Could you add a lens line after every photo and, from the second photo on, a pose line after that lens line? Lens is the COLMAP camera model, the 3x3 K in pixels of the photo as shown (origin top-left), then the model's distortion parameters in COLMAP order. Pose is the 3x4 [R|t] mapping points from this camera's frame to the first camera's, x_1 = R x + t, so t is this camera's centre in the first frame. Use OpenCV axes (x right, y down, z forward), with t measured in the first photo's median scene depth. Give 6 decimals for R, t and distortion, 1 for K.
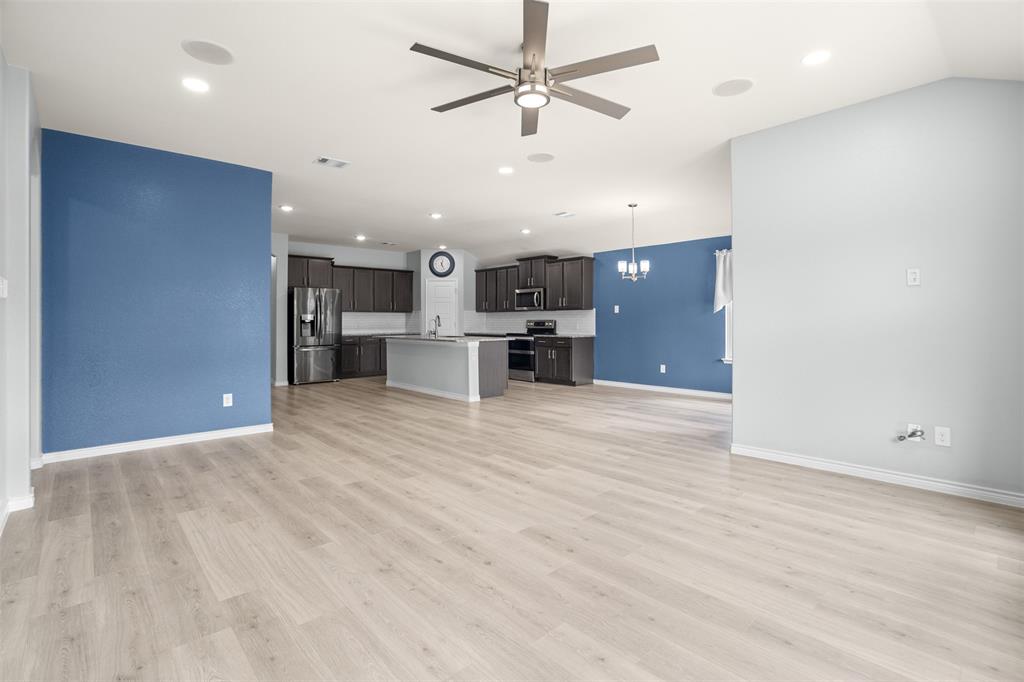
lens RADIAL K [[470.2, 0, 511.4], [0, 470.2, 332.3], [0, 0, 1]] dist [0.002530, -0.000419]
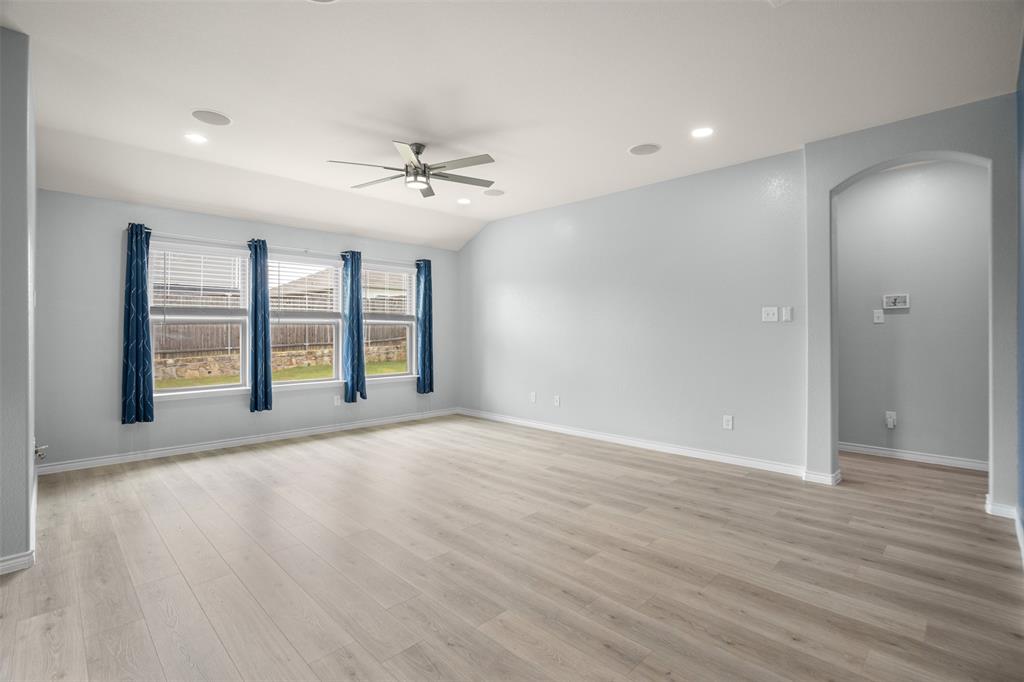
lens RADIAL K [[470.2, 0, 515.4], [0, 470.2, 332.5], [0, 0, 1]] dist [0.002530, -0.000419]
pose [[-0.998508, 0.010032, -0.053677, -0.155699], [0.009237, 0.999844, 0.015039, -0.055284], [0.053820, 0.014521, -0.998445, 2.109948]]
